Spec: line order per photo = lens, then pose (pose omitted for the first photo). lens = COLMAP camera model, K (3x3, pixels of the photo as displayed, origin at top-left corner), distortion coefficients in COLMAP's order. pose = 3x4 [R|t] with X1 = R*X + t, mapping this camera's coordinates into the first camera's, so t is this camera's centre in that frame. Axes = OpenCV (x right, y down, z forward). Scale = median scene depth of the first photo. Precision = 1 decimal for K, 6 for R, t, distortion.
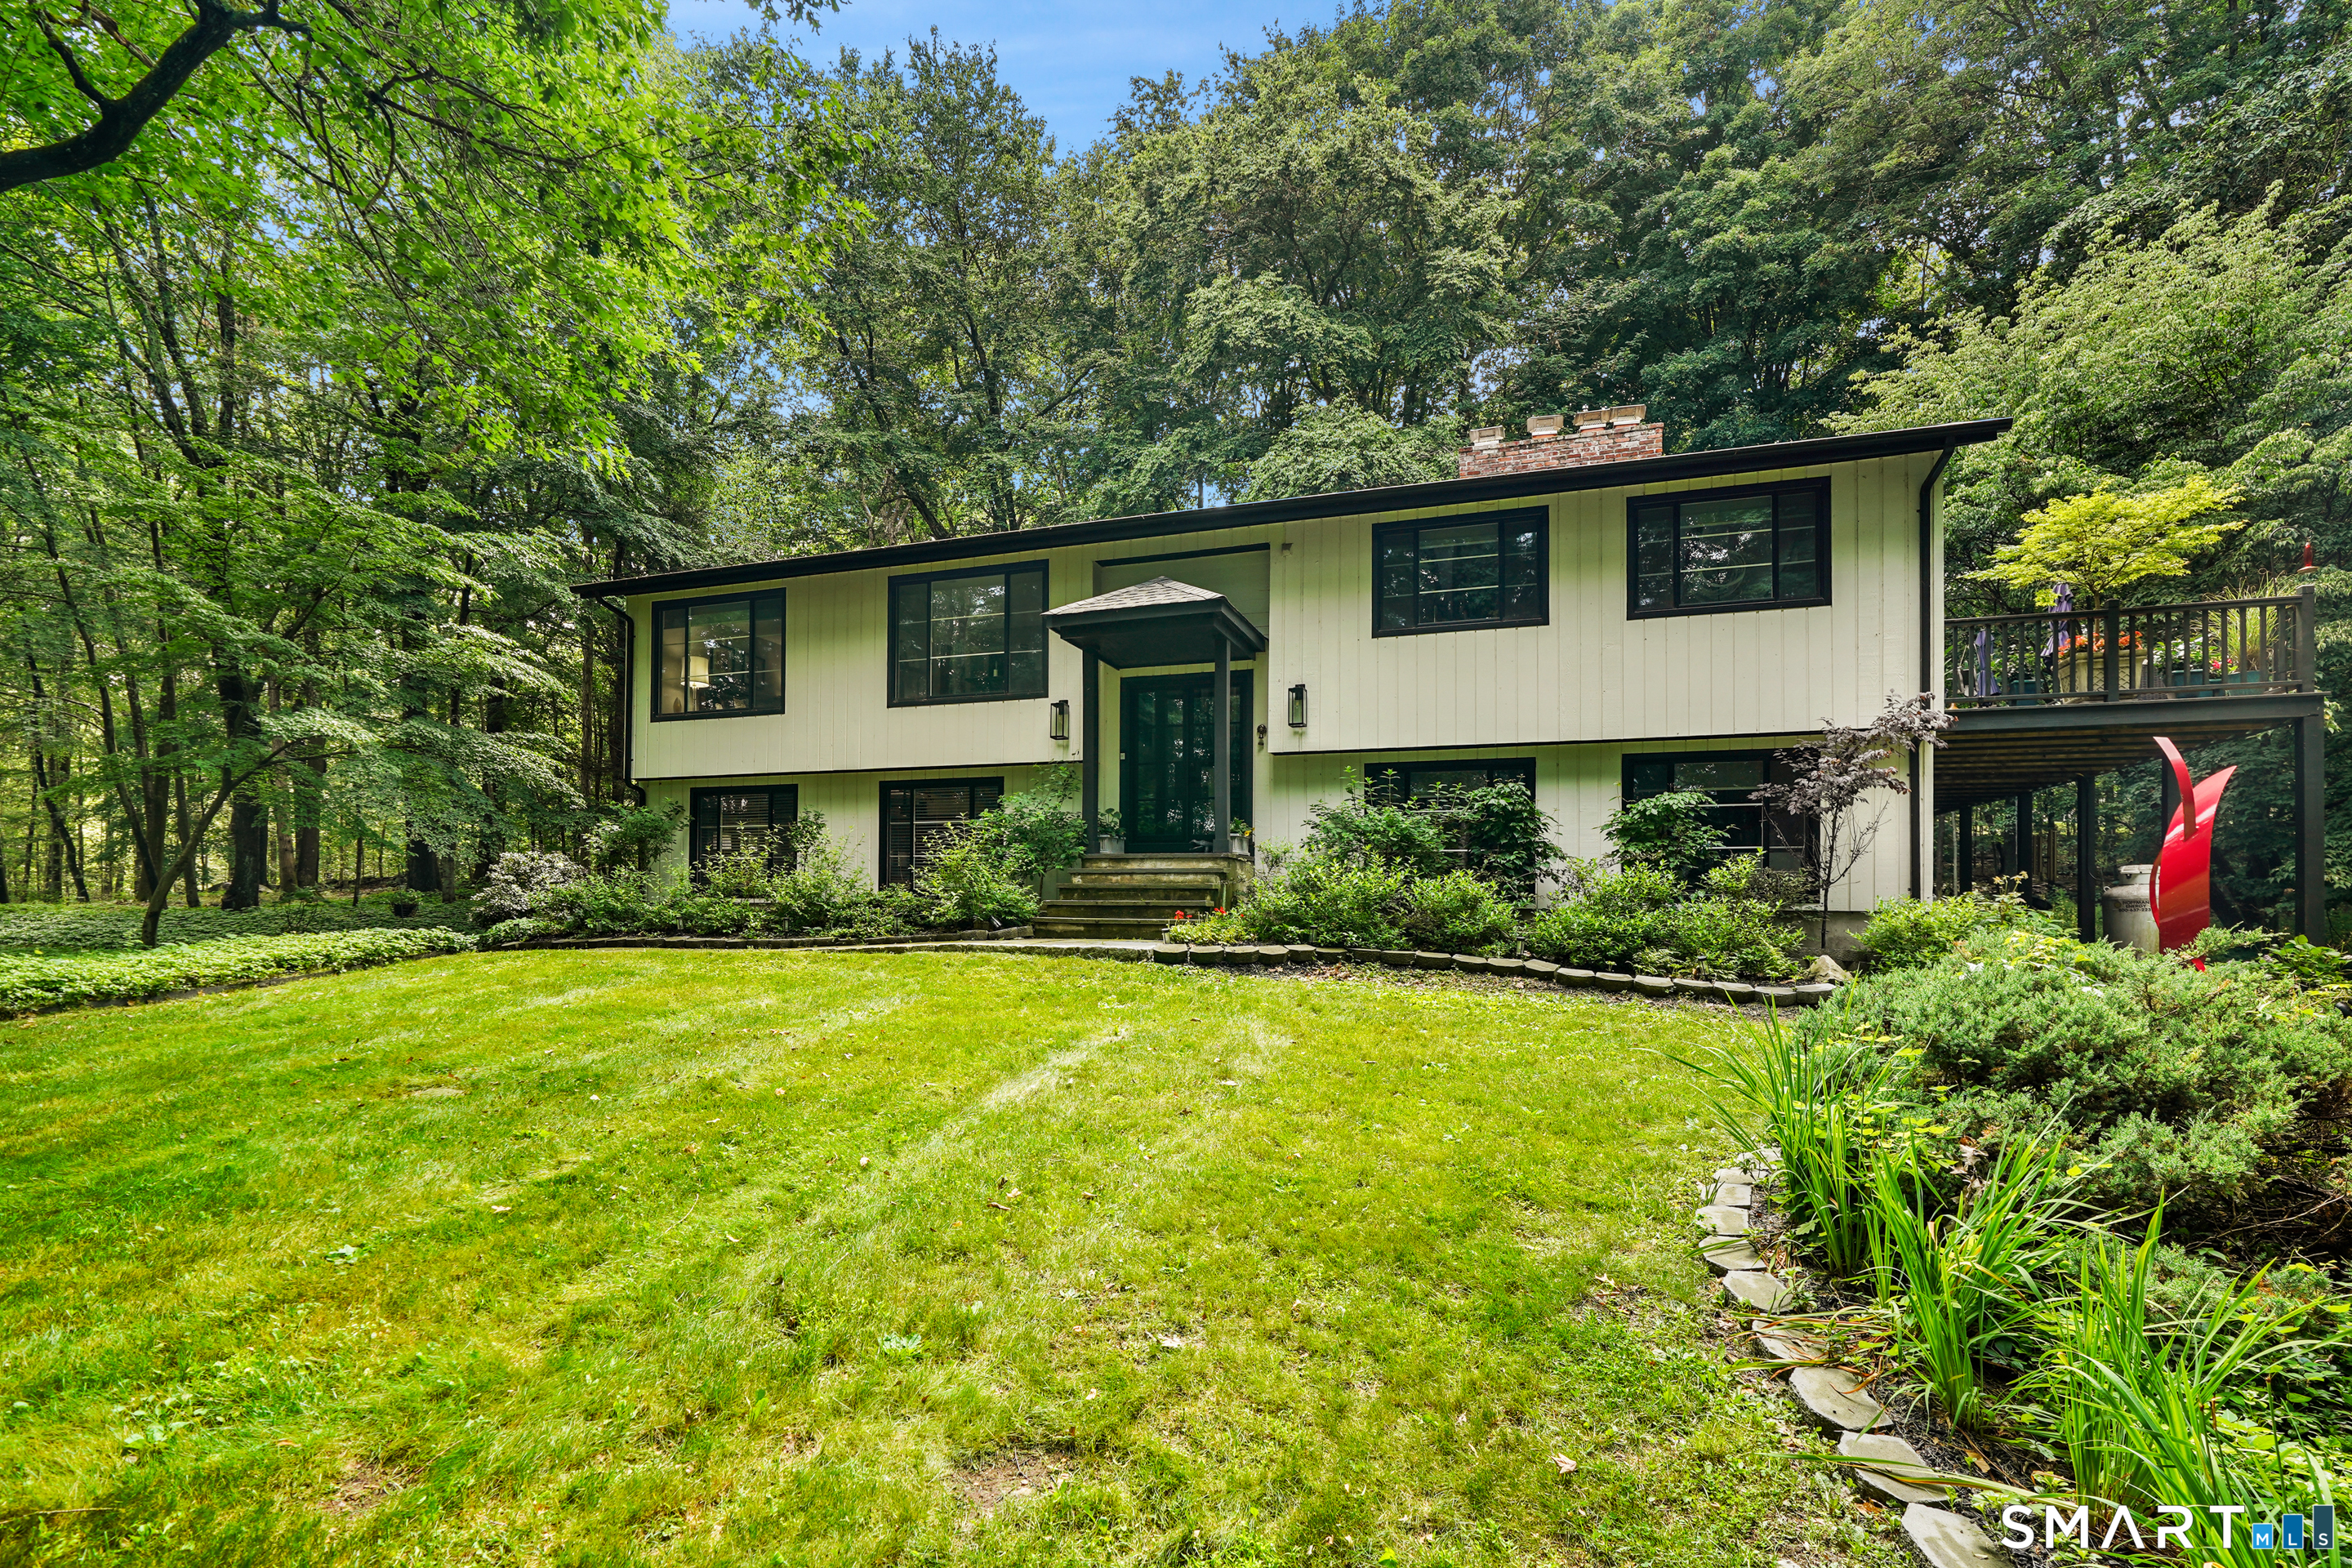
lens RADIAL K [[1065.5, 0, 1172.8], [0, 1065.5, 838.4], [0, 0, 1]] dist [-0.007533, 0.000553]
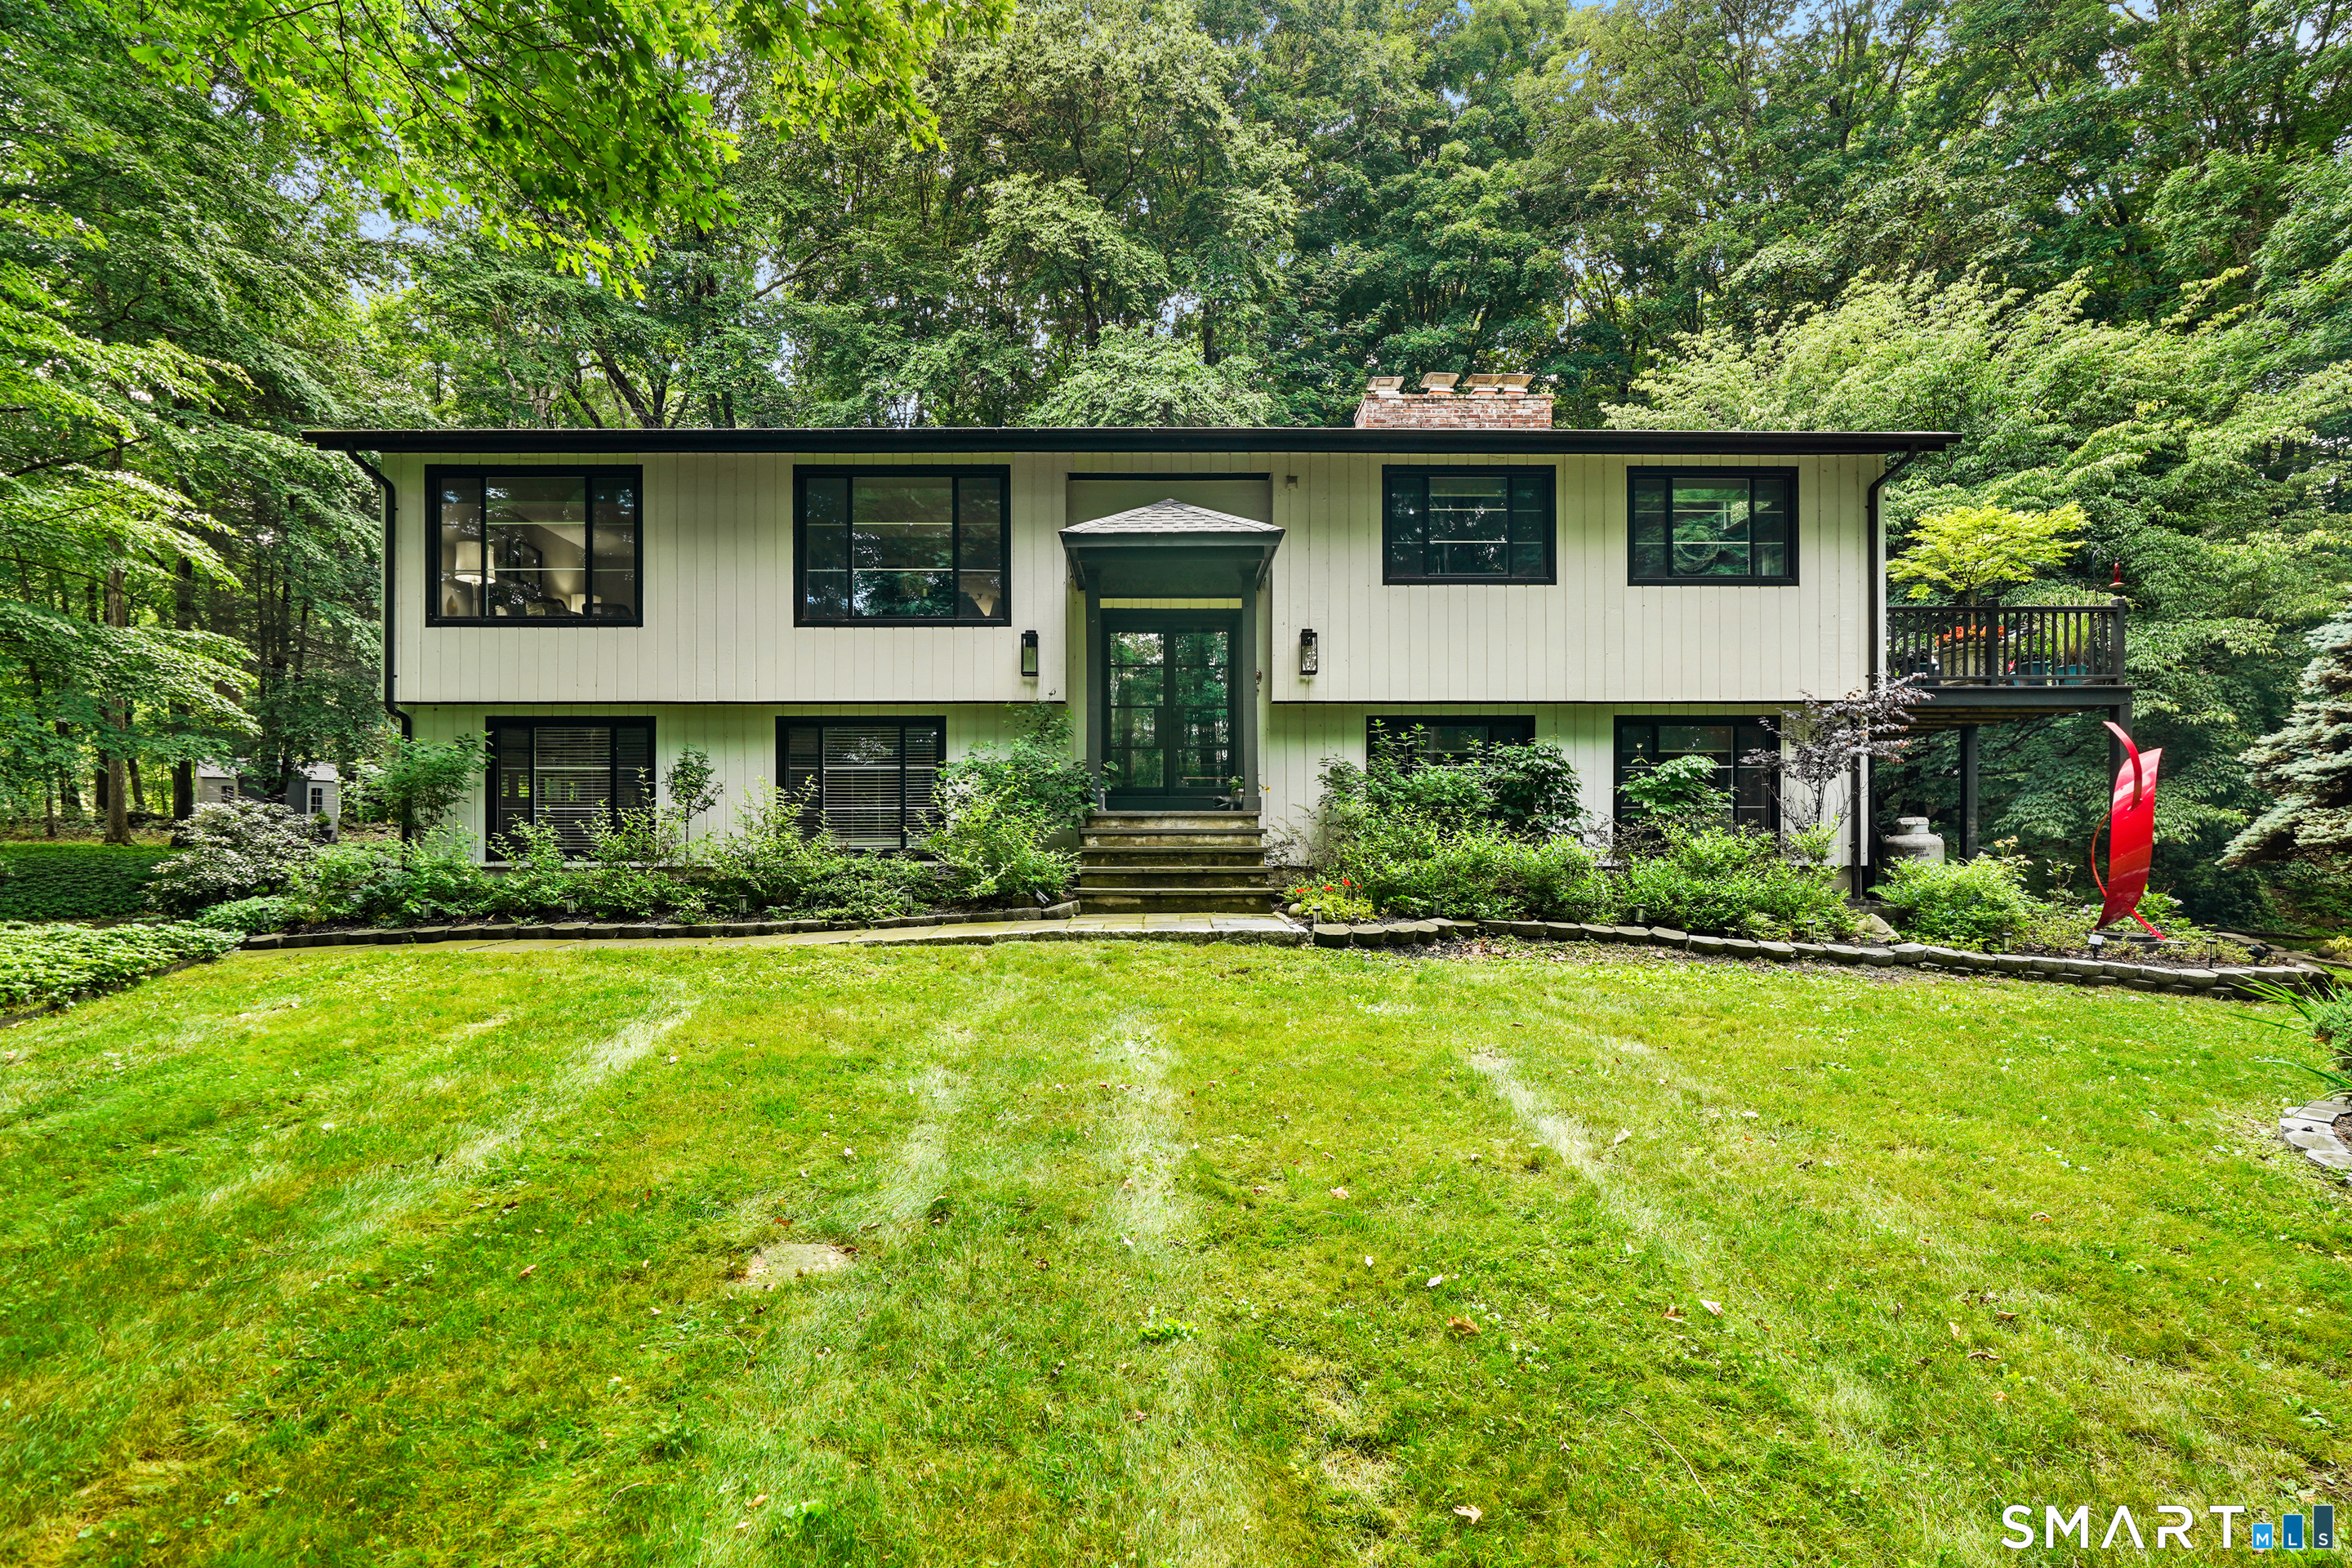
lens RADIAL K [[1068.6, 0, 1158.7], [0, 1068.6, 787.0], [0, 0, 1]] dist [-0.013762, 0.006282]
pose [[0.944300, 0.006528, 0.329020, -0.302318], [-0.012732, 0.999779, 0.016704, -0.019593], [-0.328839, -0.019963, 0.944175, 0.151542]]
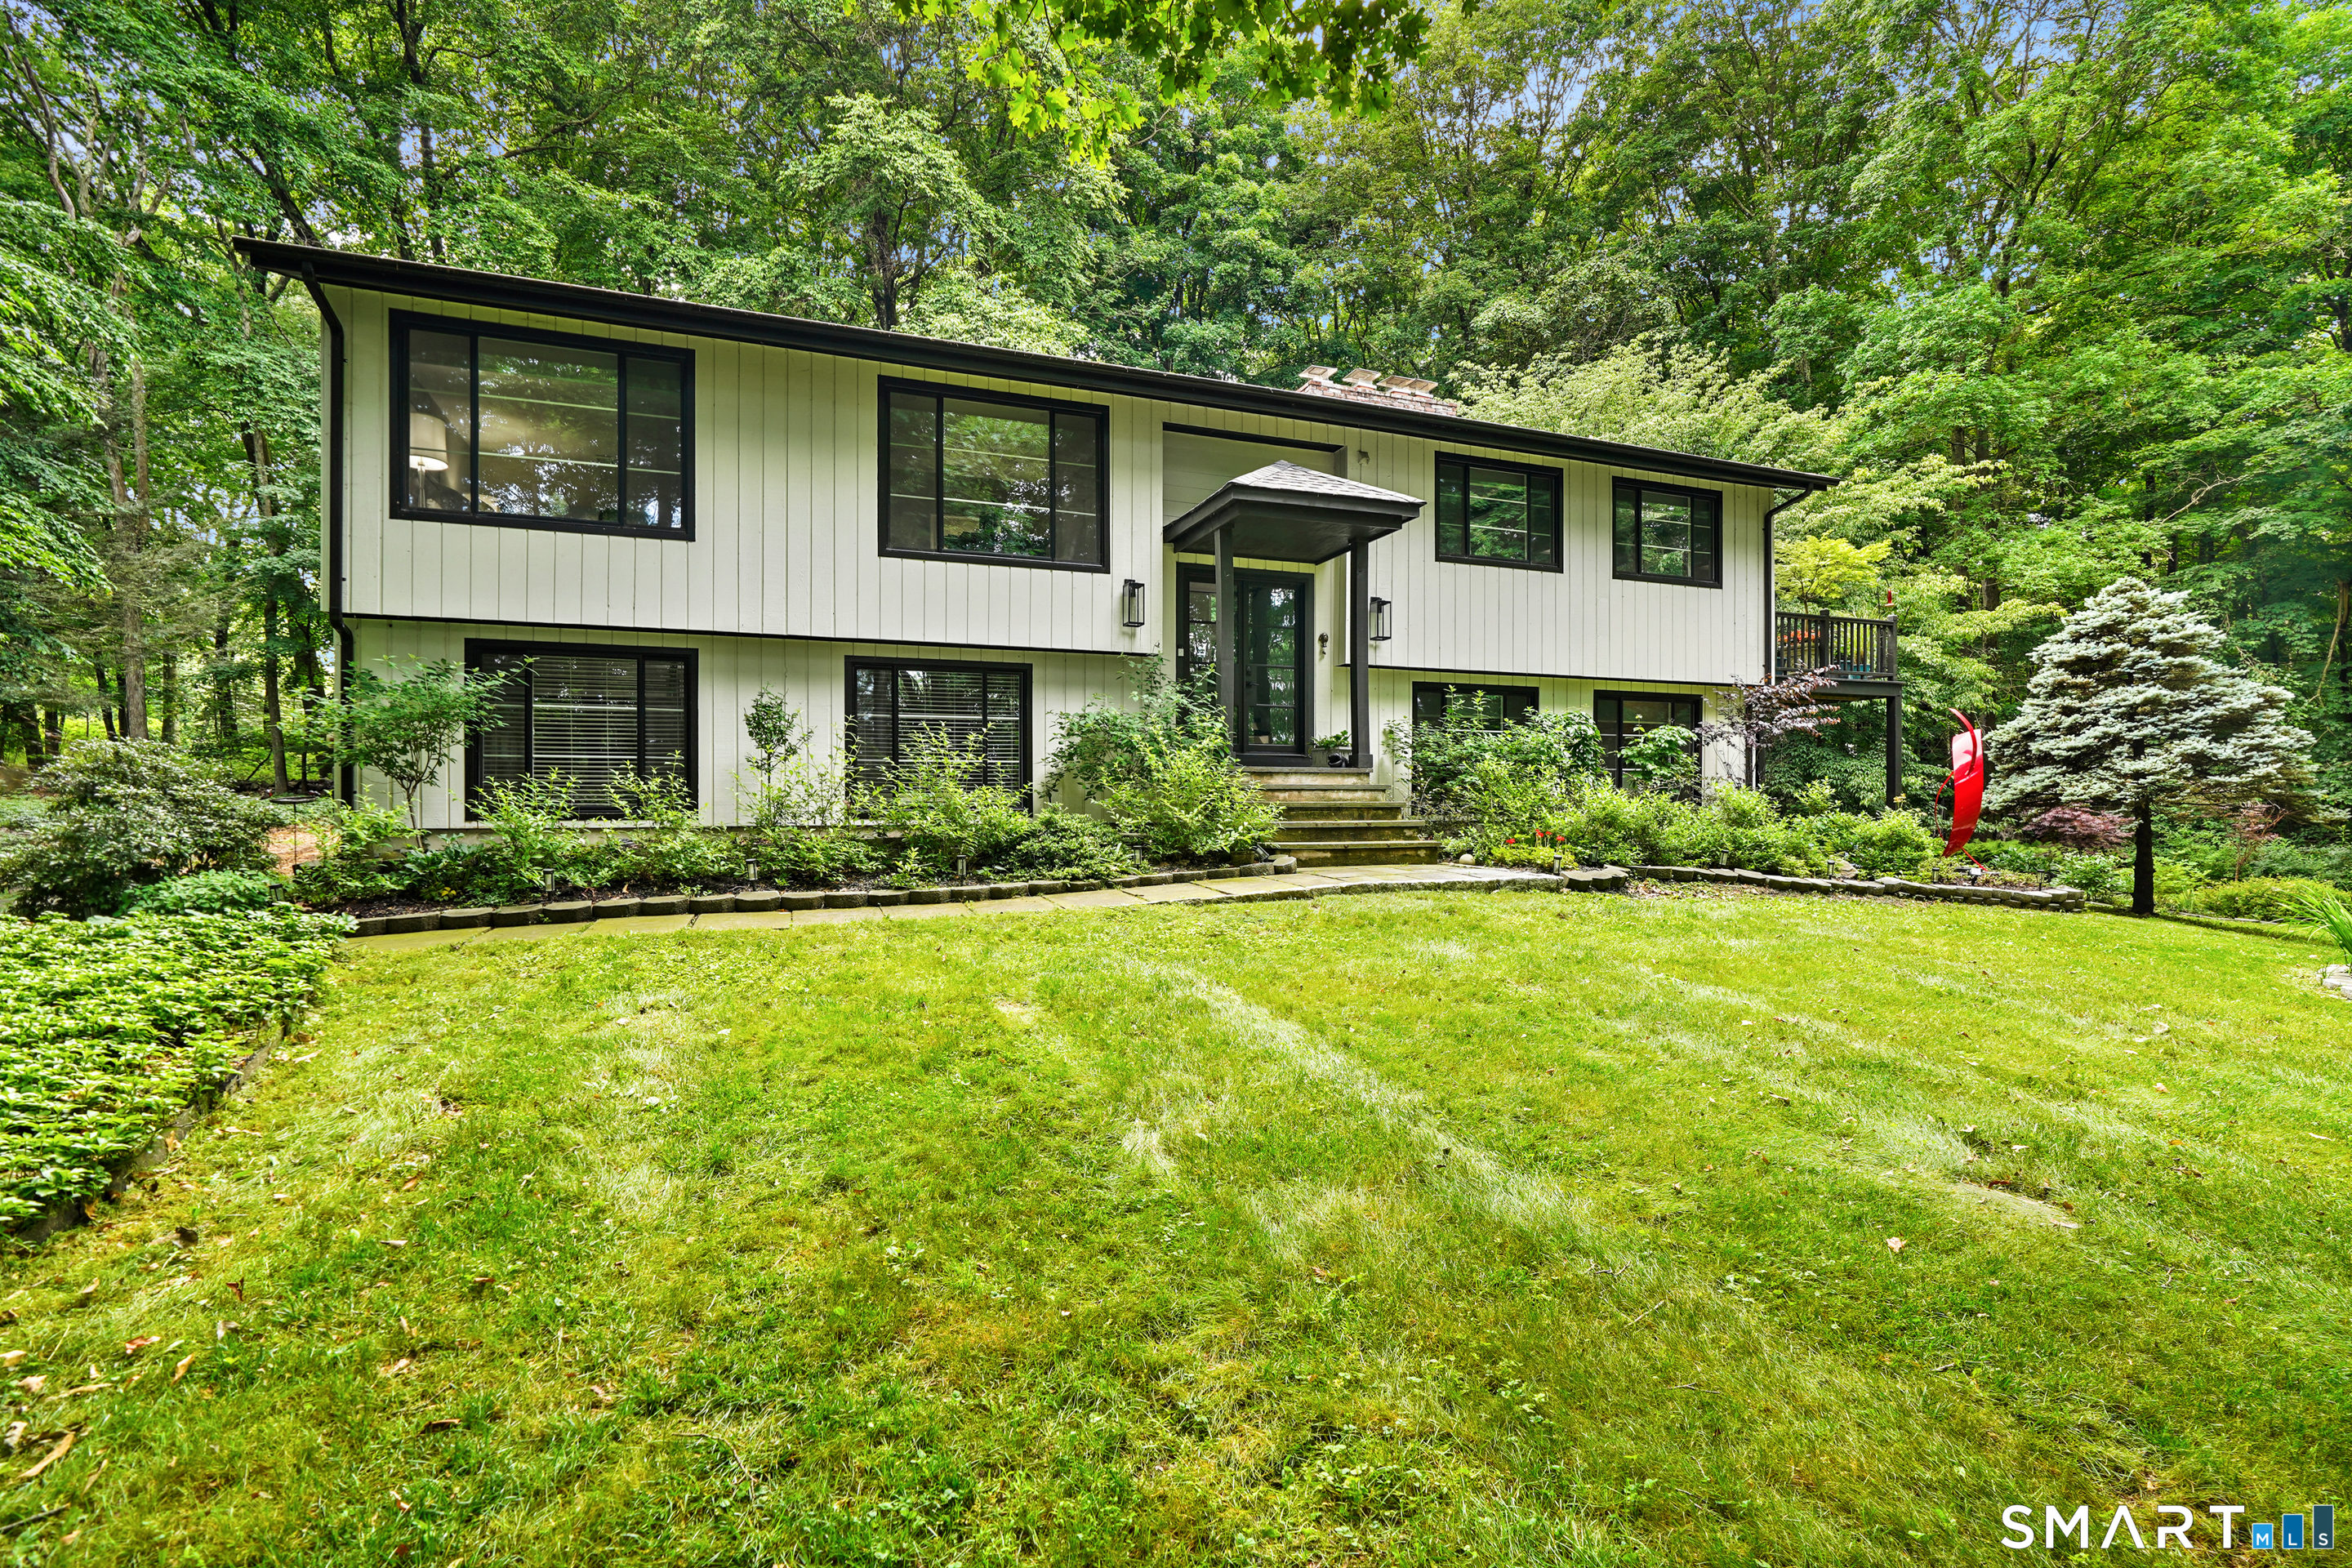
lens RADIAL K [[1038.2, 0, 1154.4], [0, 1038.2, 755.8], [0, 0, 1]] dist [-0.012180, 0.000151]
pose [[0.777676, 0.019186, 0.628372, -0.625142], [-0.034710, 0.999320, 0.012444, -0.002407], [-0.627706, -0.031488, 0.777813, 0.364095]]
